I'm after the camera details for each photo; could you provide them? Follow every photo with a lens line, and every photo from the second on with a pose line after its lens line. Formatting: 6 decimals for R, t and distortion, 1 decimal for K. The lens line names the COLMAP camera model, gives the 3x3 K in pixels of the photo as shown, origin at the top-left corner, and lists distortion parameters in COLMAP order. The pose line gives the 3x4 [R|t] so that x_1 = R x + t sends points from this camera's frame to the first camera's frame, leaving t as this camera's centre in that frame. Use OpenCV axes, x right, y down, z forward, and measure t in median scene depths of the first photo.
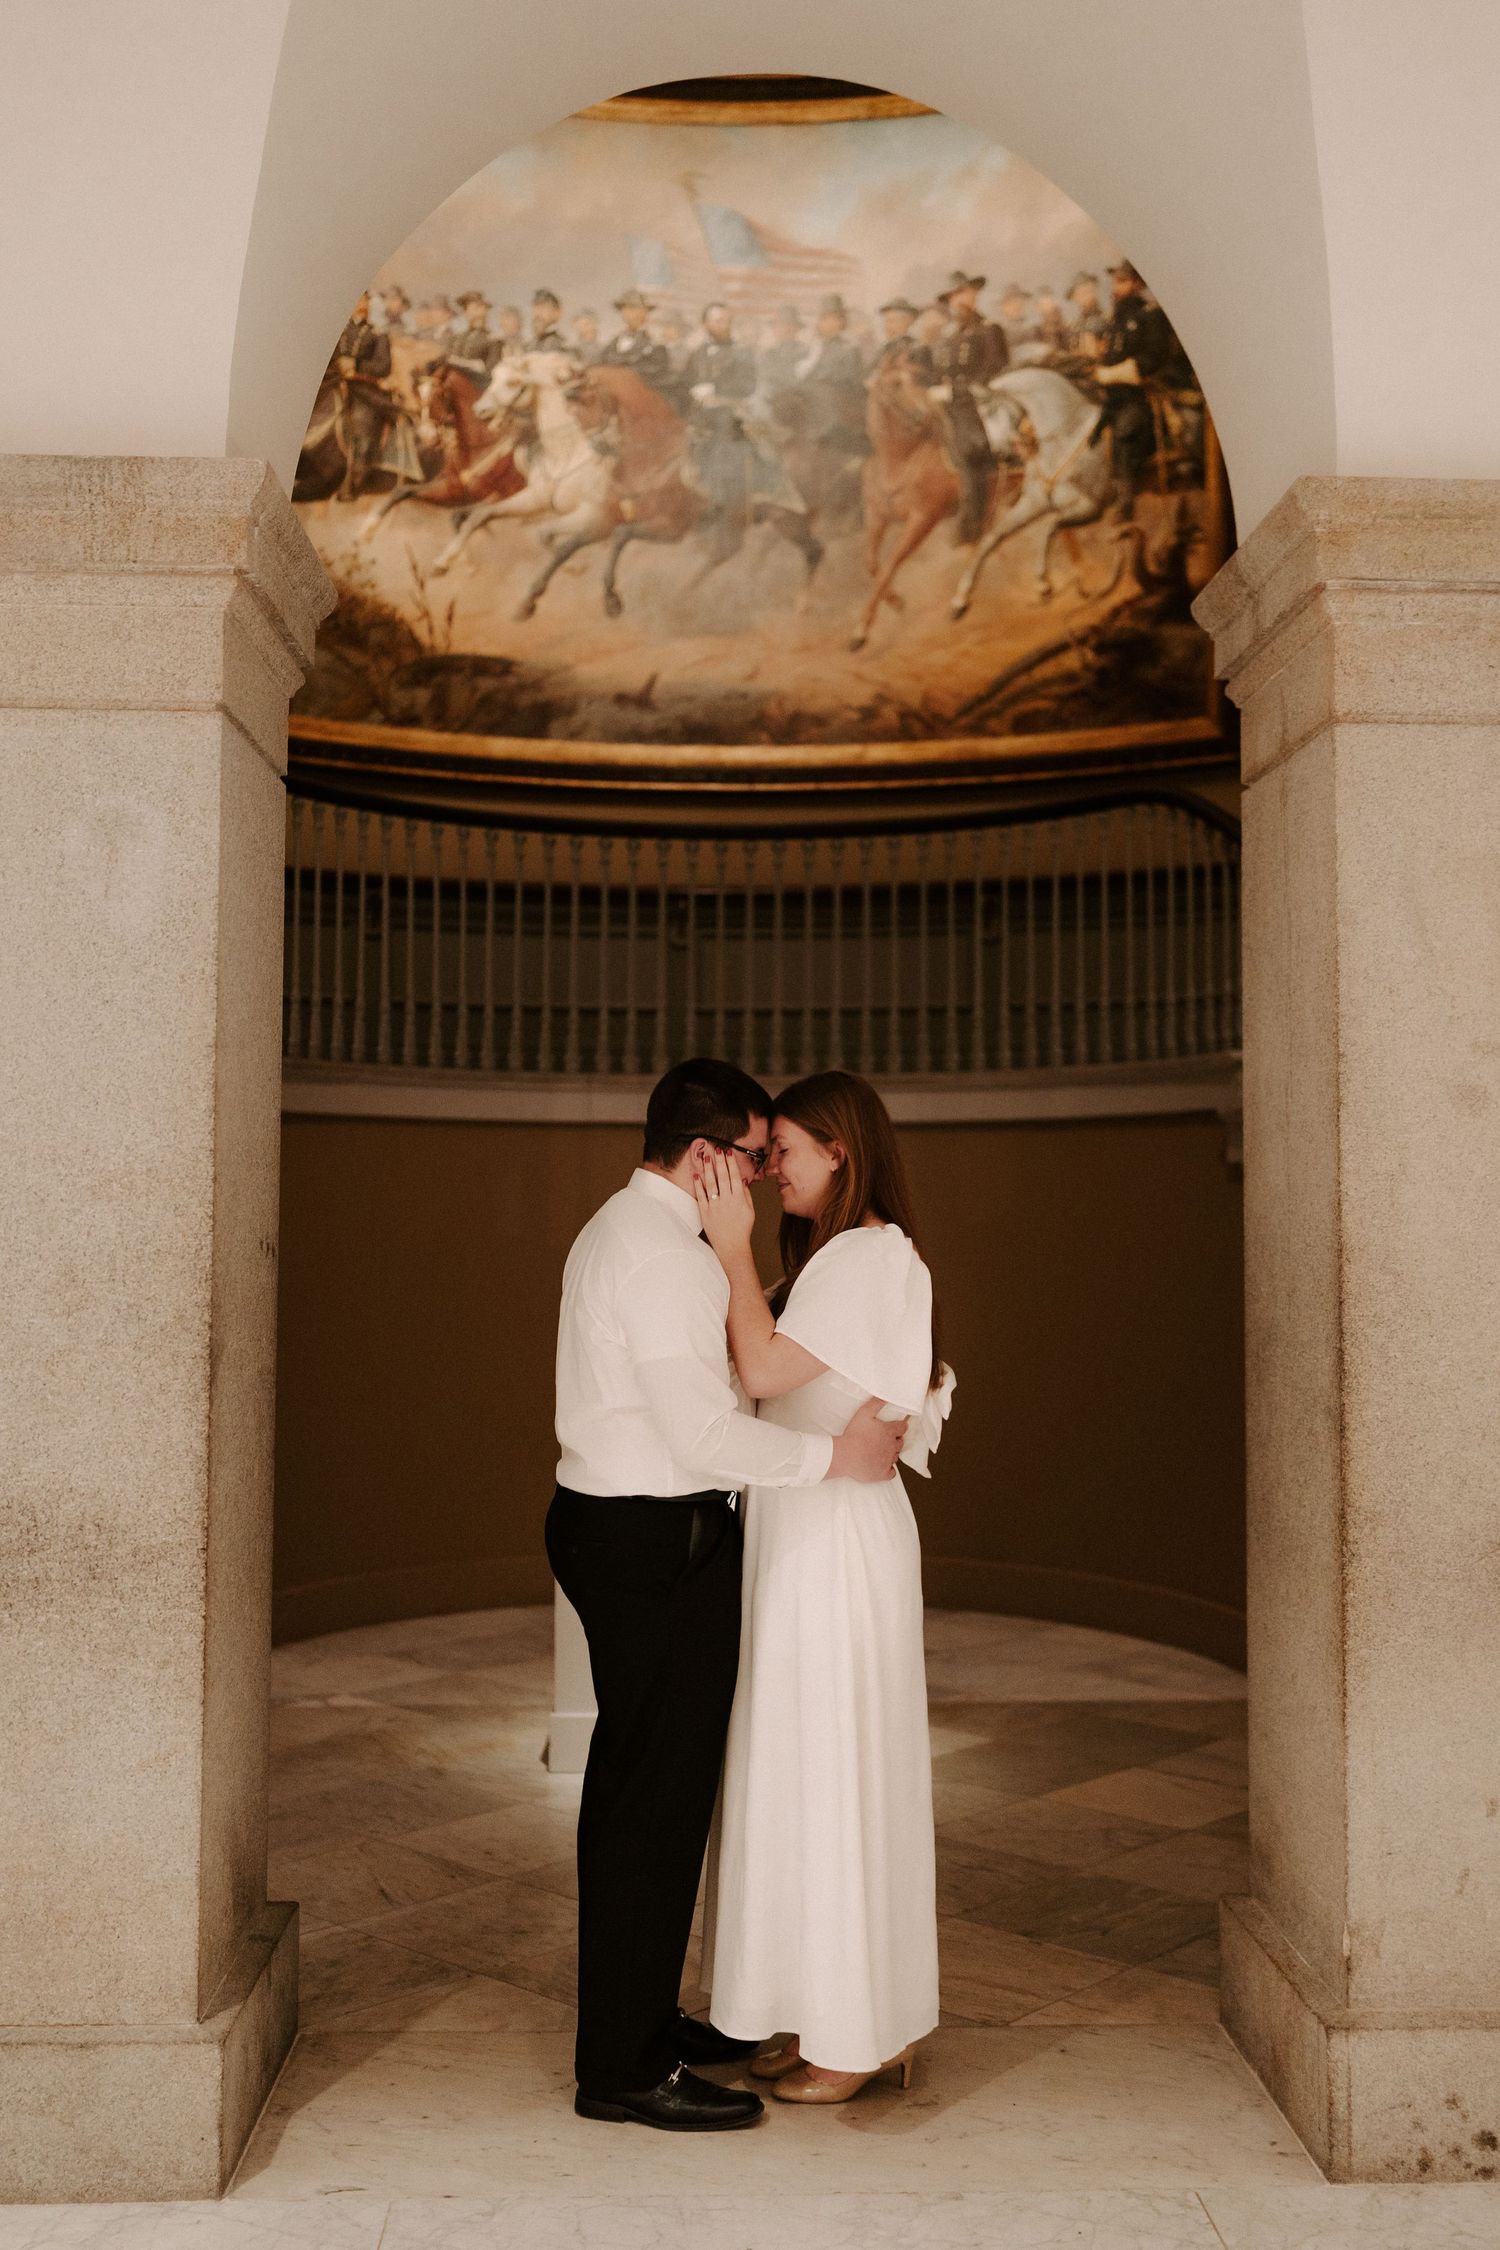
lens RADIAL K [[2200.1, 0, 714.0], [0, 2200.1, 1121.9], [0, 0, 1]] dist [-0.010429, -0.004657]
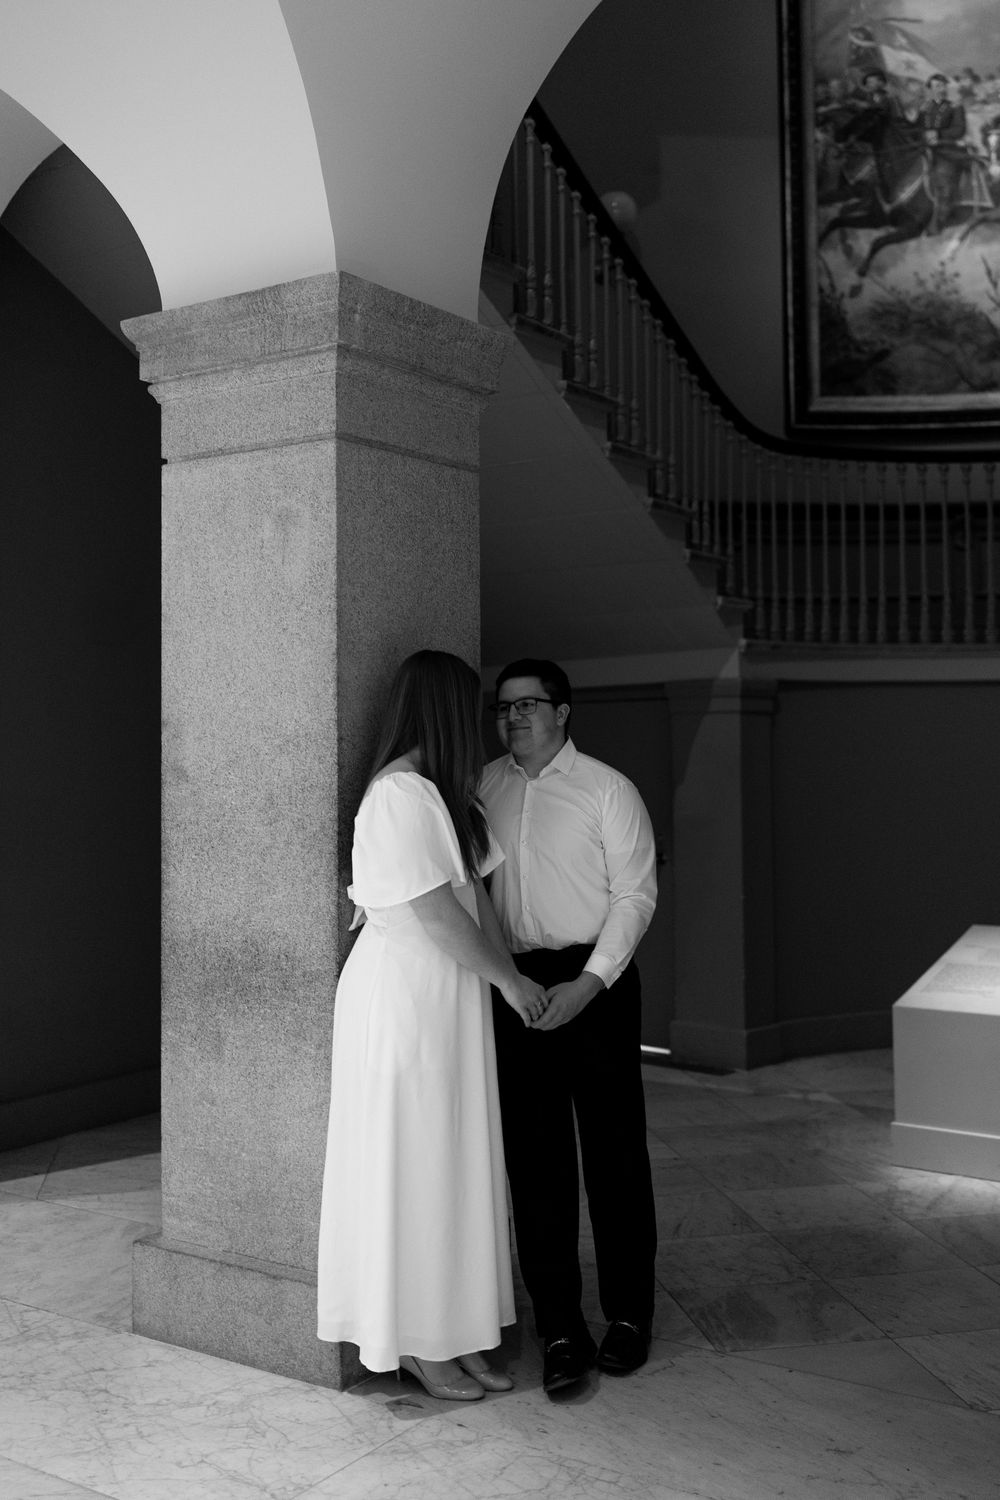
lens RADIAL K [[1505.5, 0, 480.9], [0, 1505.5, 713.8], [0, 0, 1]] dist [-0.002778, -0.023755]
pose [[0.812191, -0.029098, -0.582666, 0.142714], [0.039753, 0.999194, 0.005513, 0.001875], [0.582036, -0.027640, 0.812693, 0.057666]]
